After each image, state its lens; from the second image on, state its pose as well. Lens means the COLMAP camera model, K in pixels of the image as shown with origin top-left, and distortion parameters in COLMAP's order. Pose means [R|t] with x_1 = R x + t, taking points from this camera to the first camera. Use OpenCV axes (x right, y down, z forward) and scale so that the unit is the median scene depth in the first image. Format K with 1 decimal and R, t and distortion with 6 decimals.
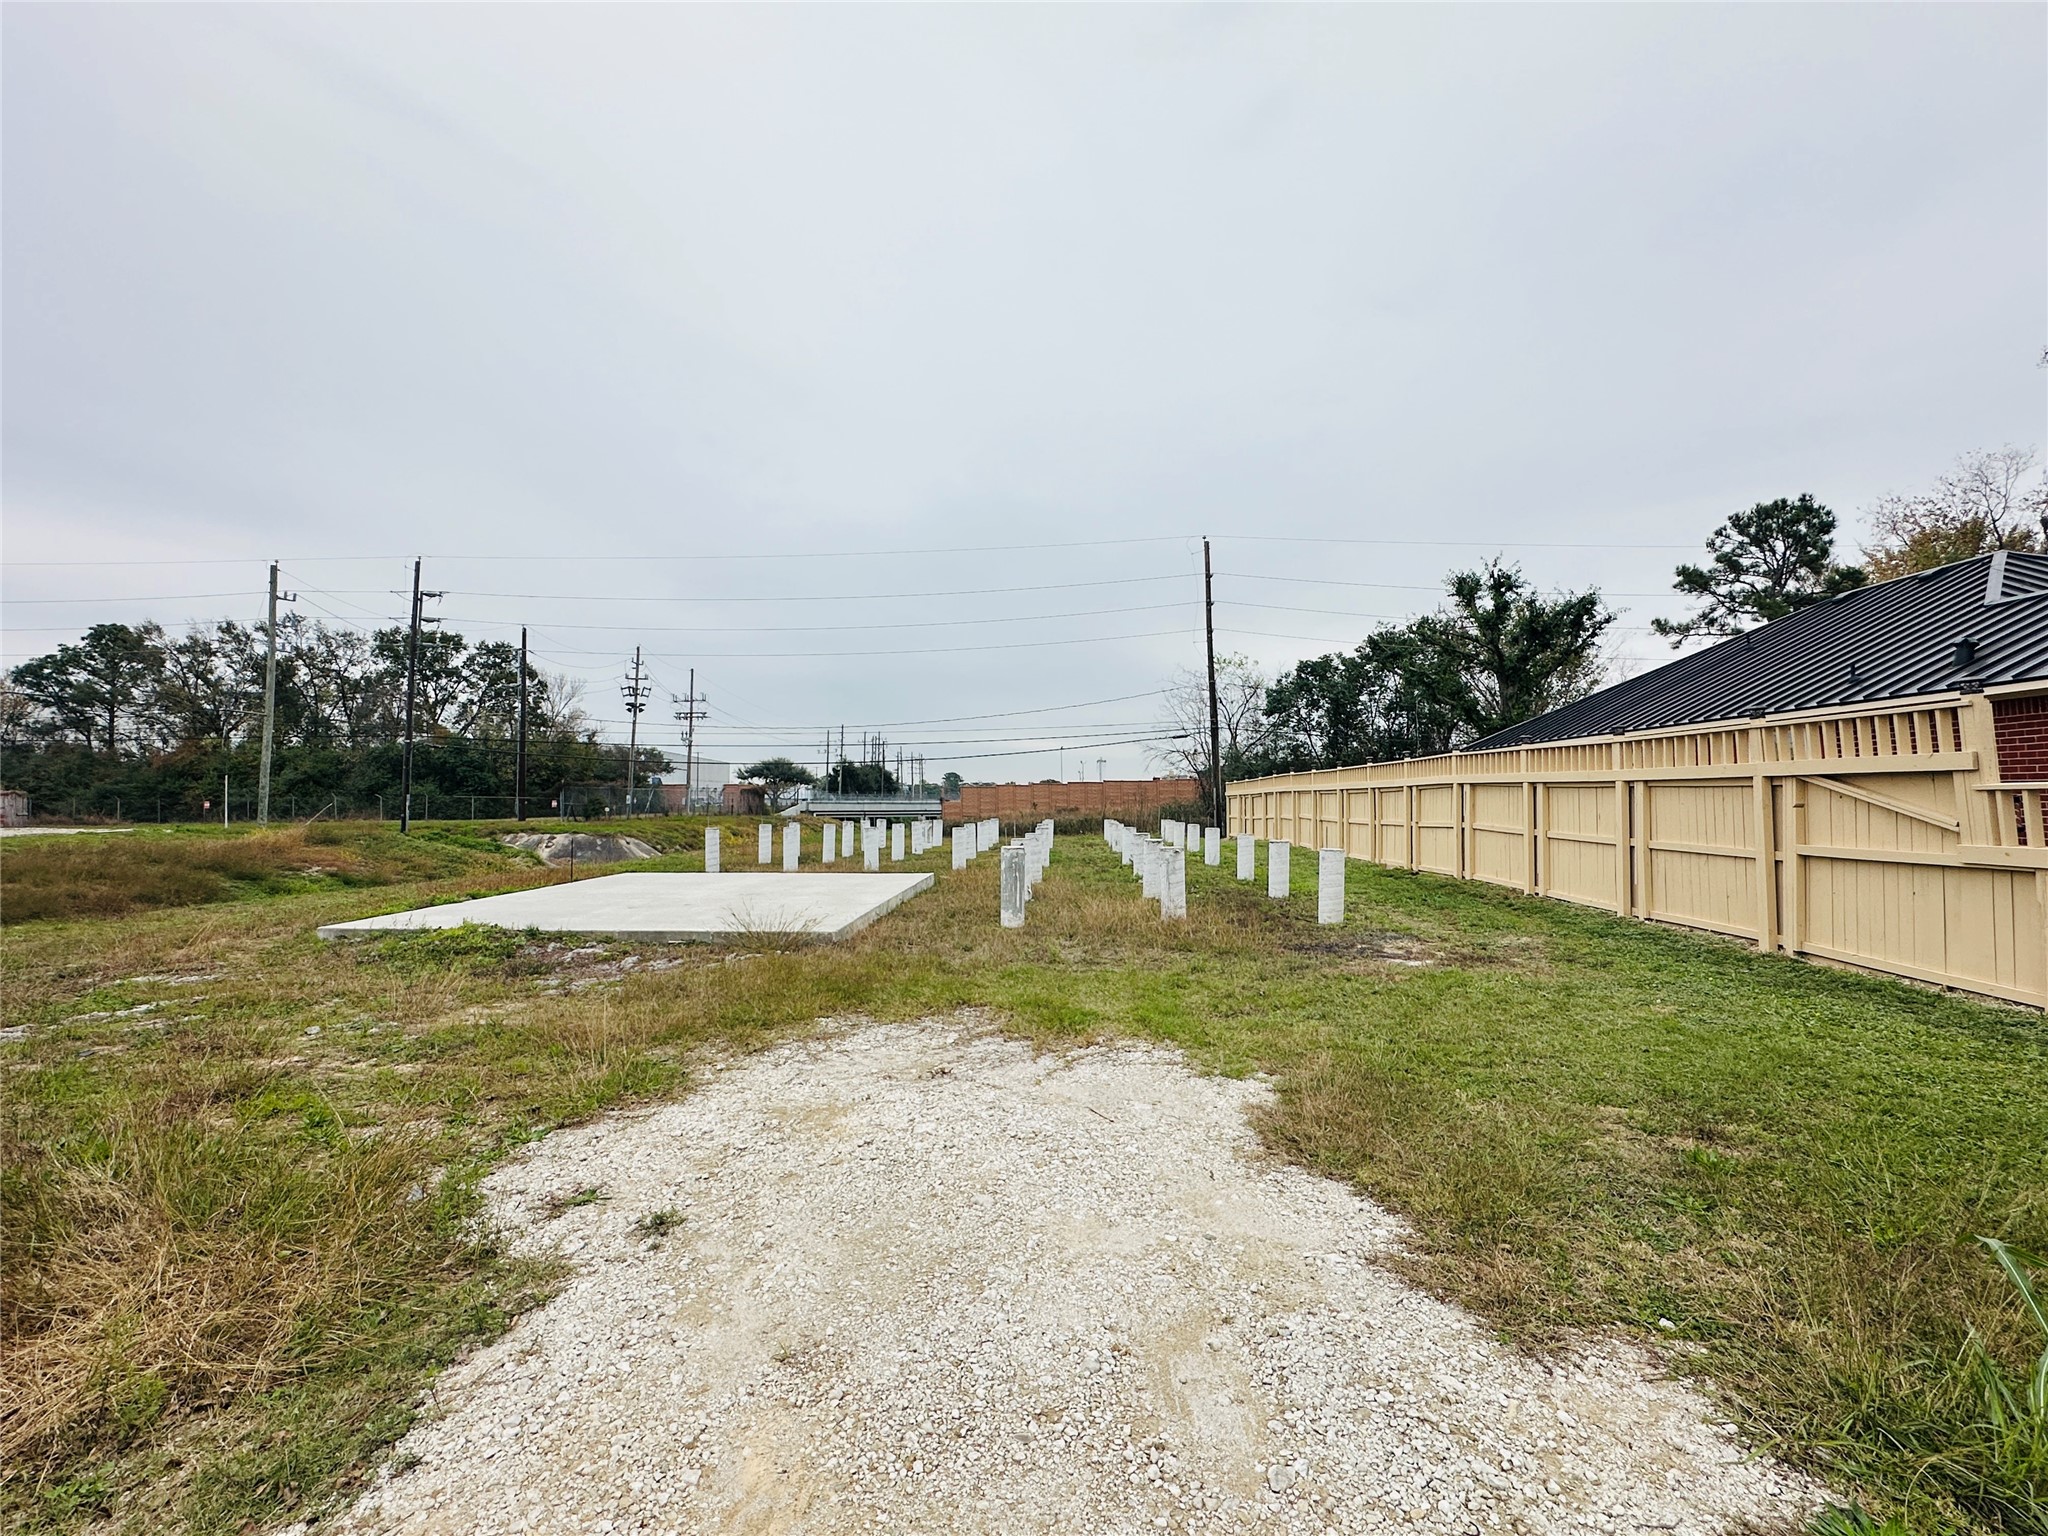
lens RADIAL K [[959.5, 0, 1024.0], [0, 959.5, 768.0], [0, 0, 1]] dist [-0.002267, 0.000122]
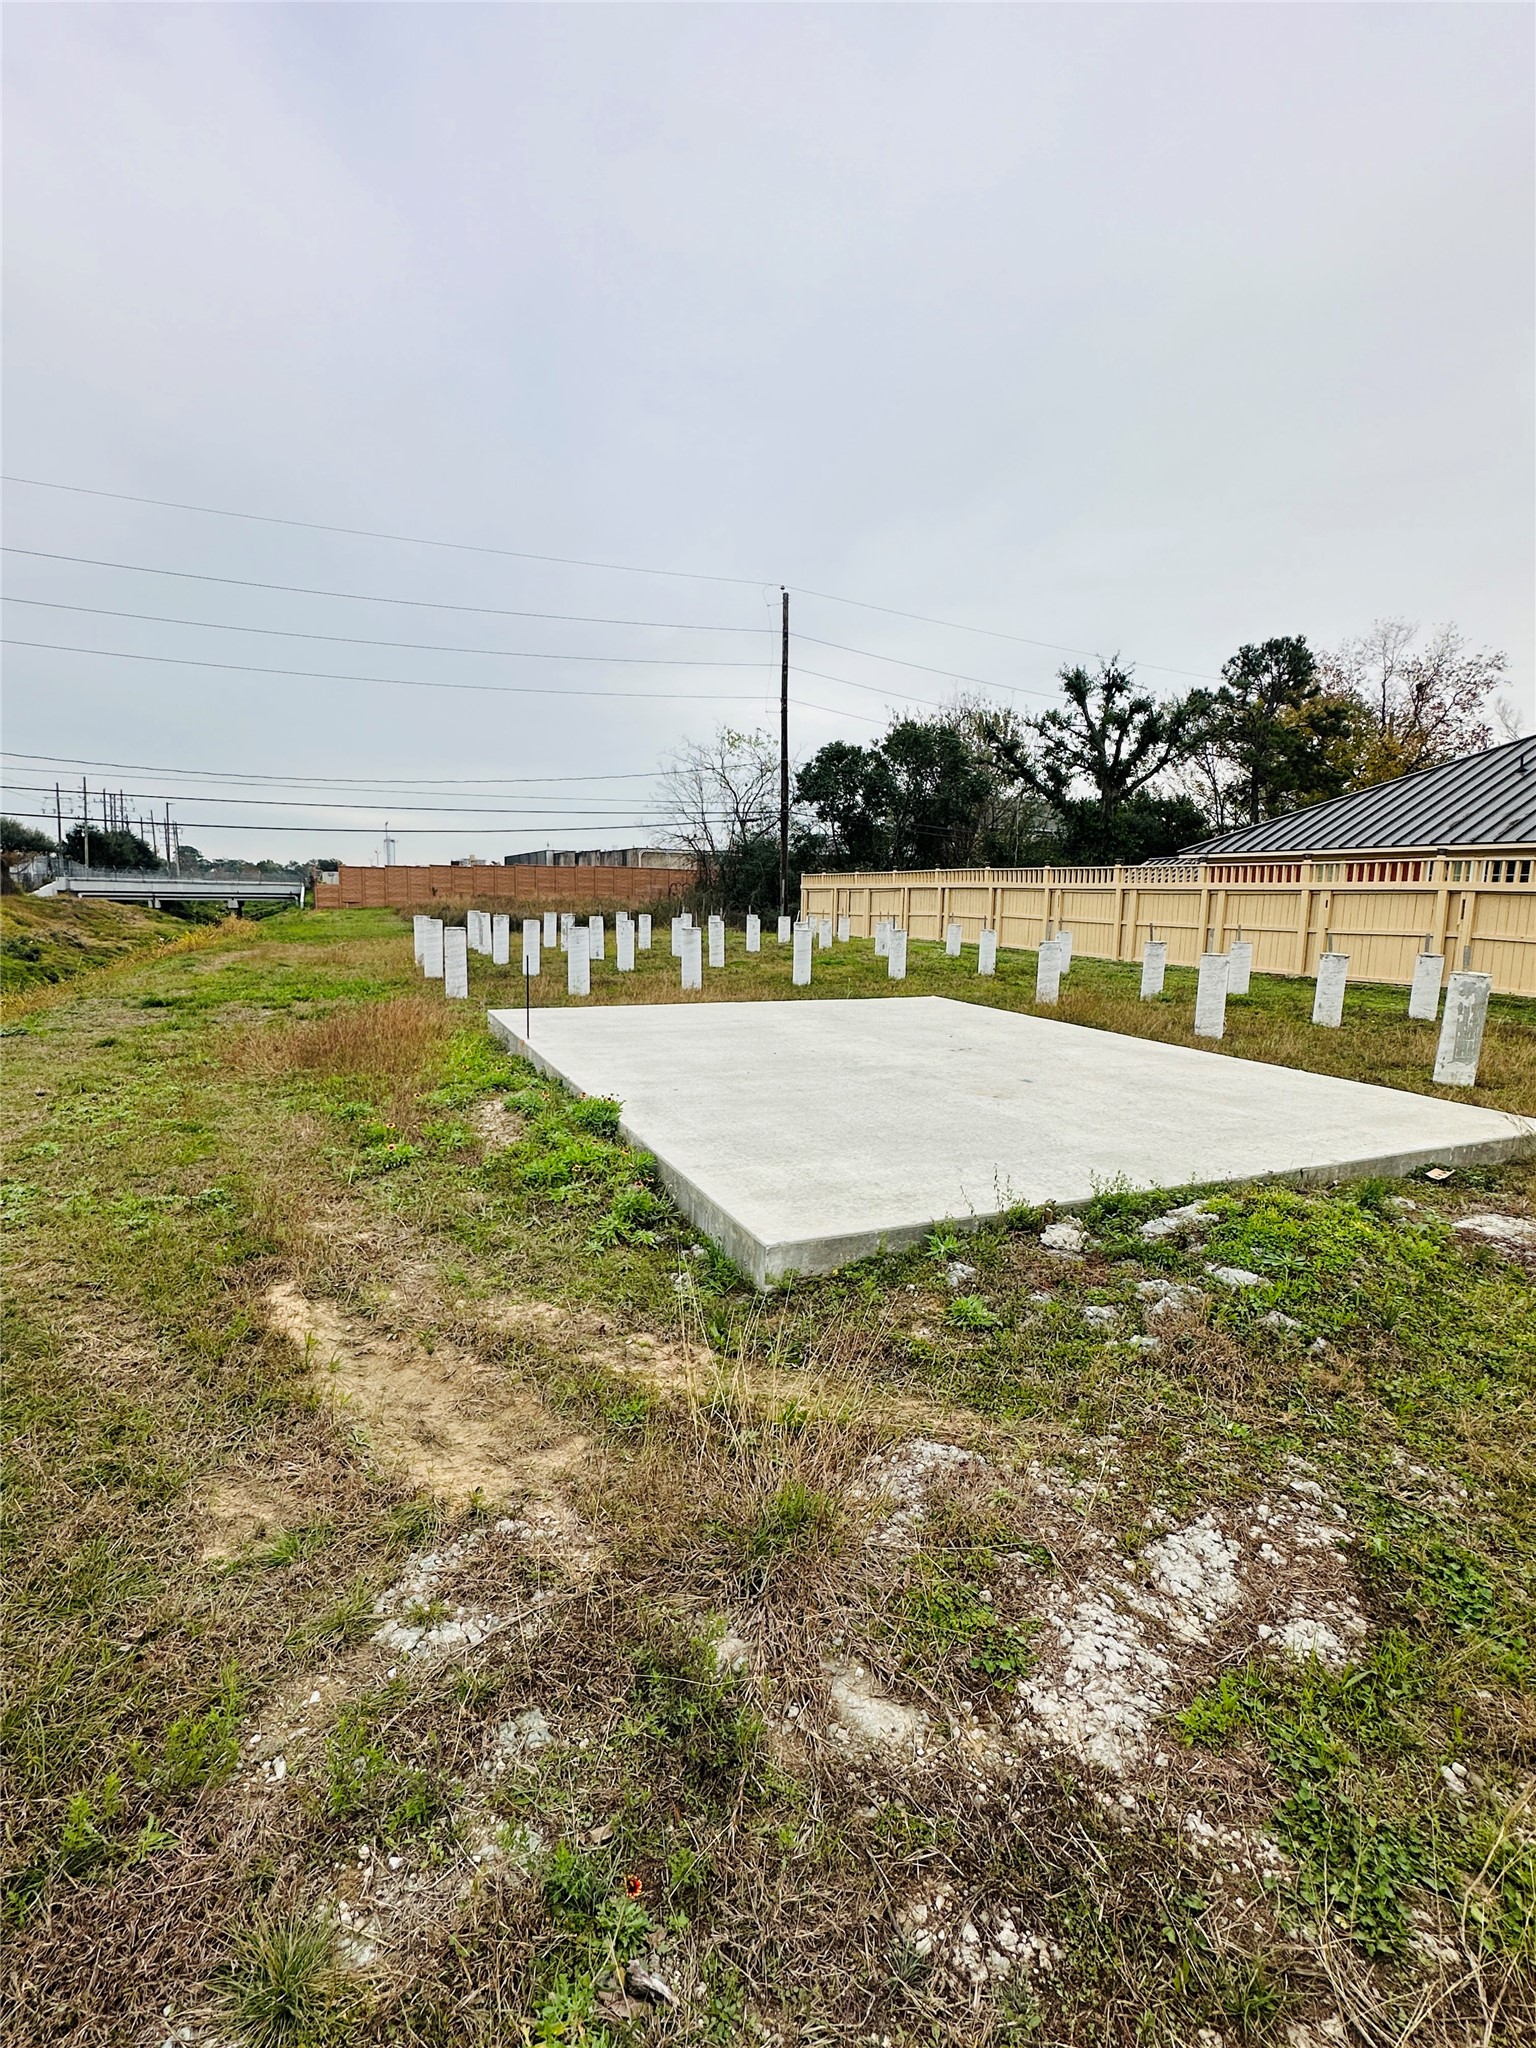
lens RADIAL K [[957.8, 0, 768.0], [0, 957.8, 1024.0], [0, 0, 1]] dist [-0.004505, 0.000265]
pose [[0.885043, -0.042774, 0.463540, -0.230195], [-0.039139, 0.985406, 0.165659, 0.005054], [-0.463861, -0.164757, 0.870453, 0.179919]]
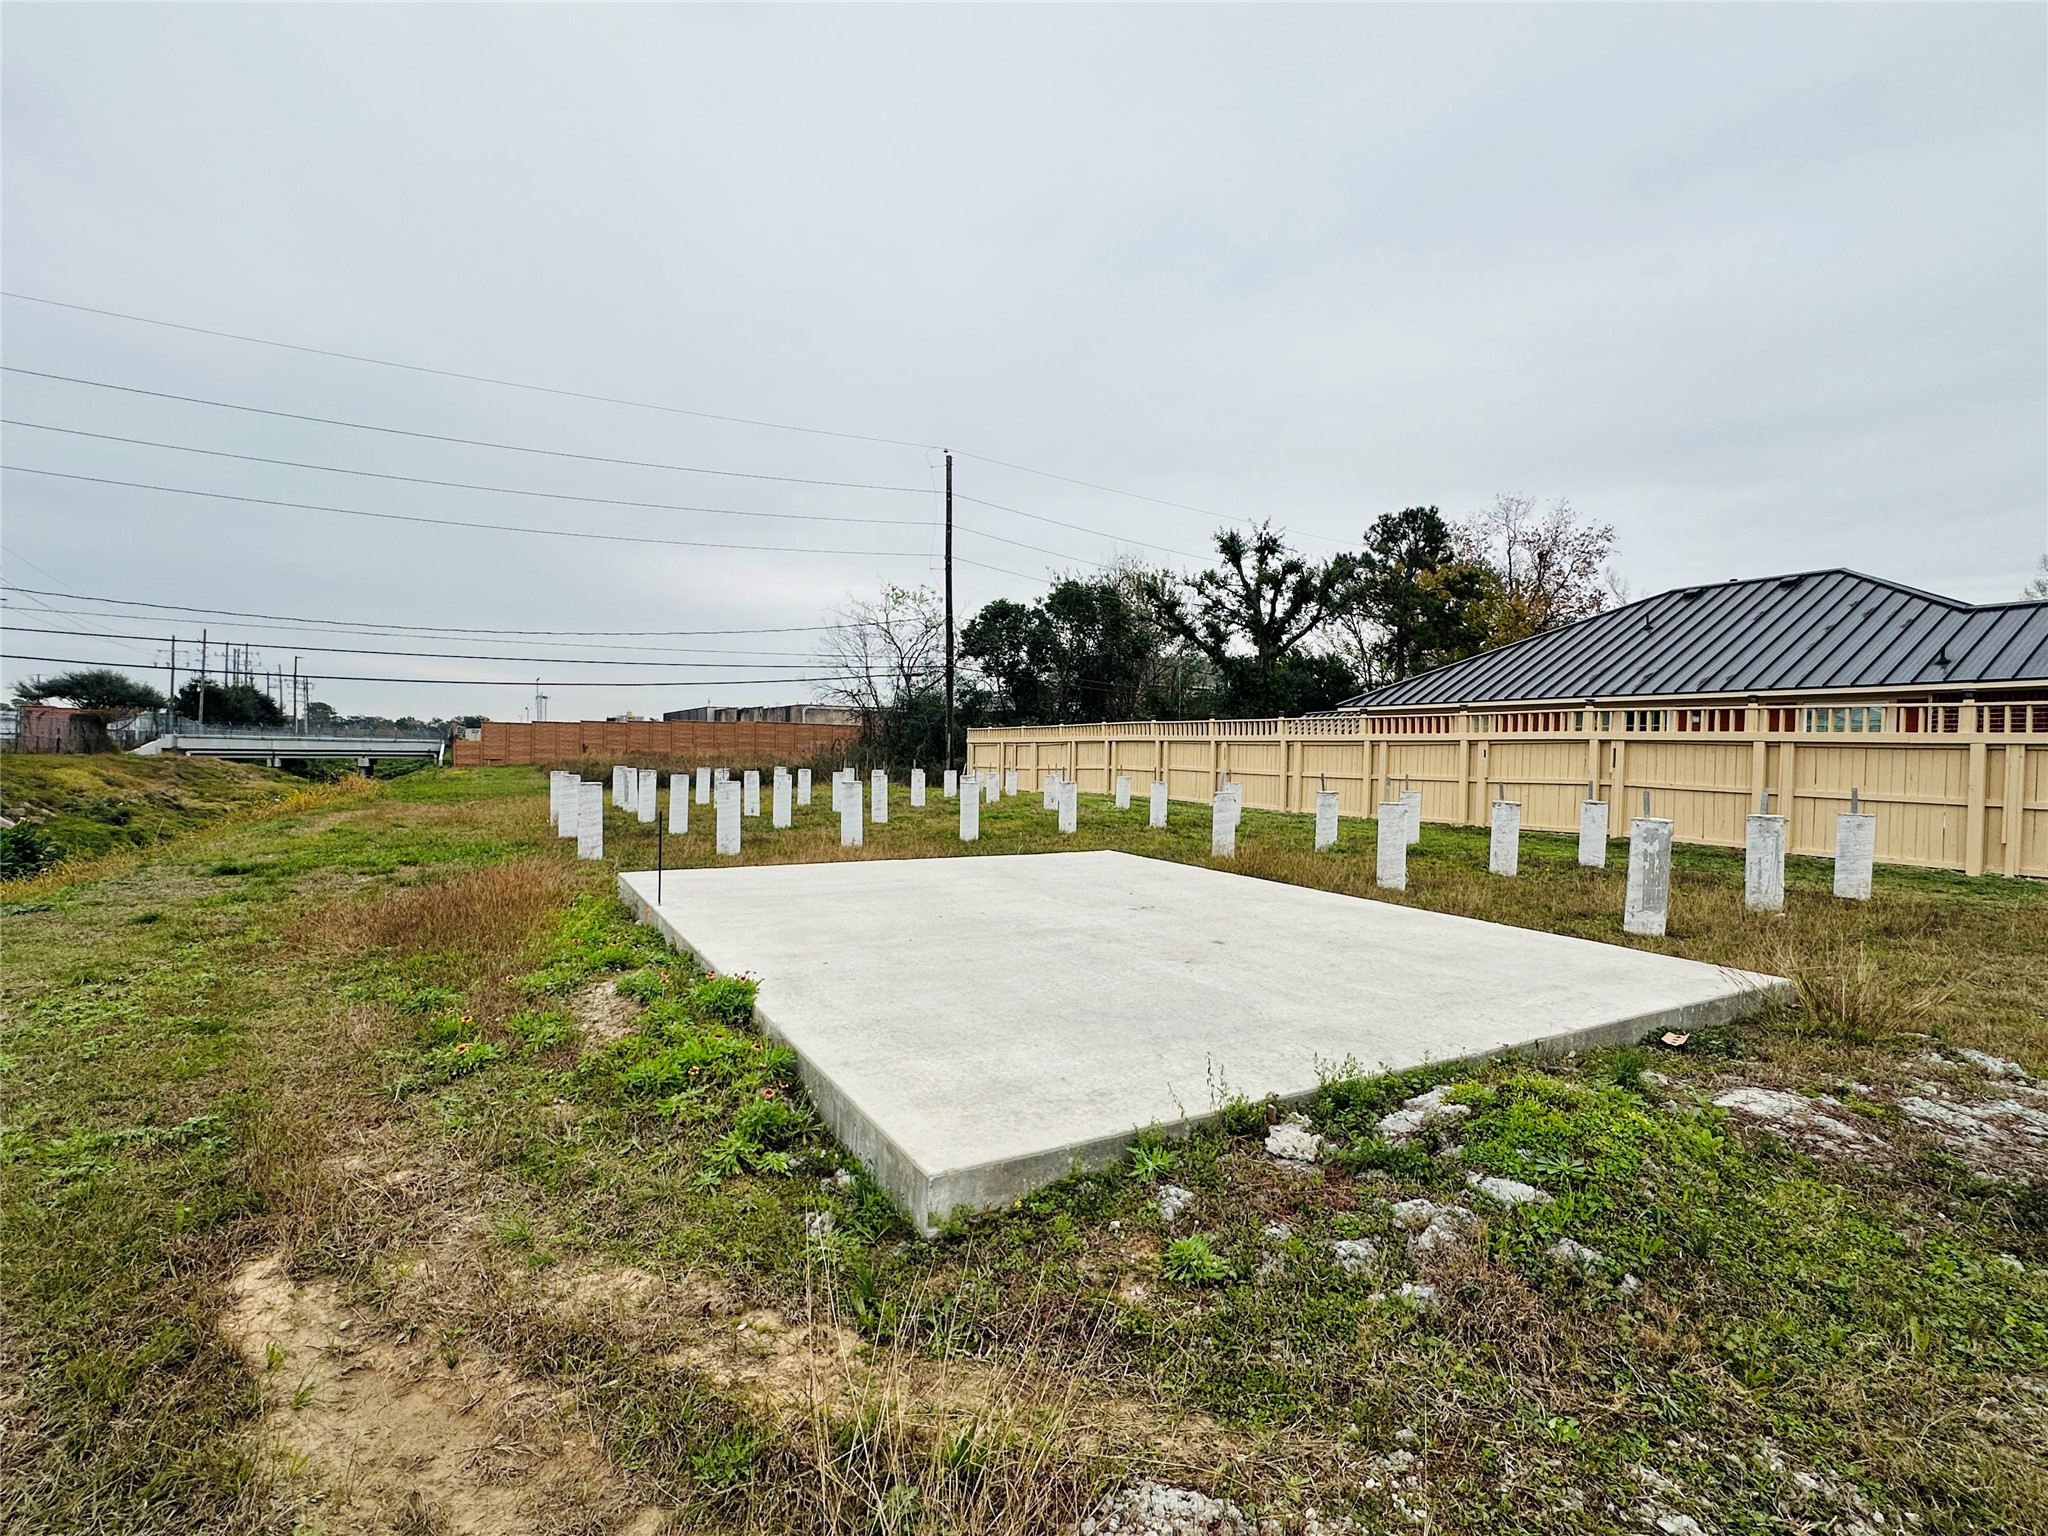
lens RADIAL K [[959.5, 0, 1024.0], [0, 959.5, 768.0], [0, 0, 1]] dist [-0.002267, 0.000122]
pose [[0.837727, 0.006141, 0.546055, -0.222568], [-0.037784, 0.998192, 0.046741, 0.007122], [-0.544781, -0.059788, 0.836444, 0.193558]]
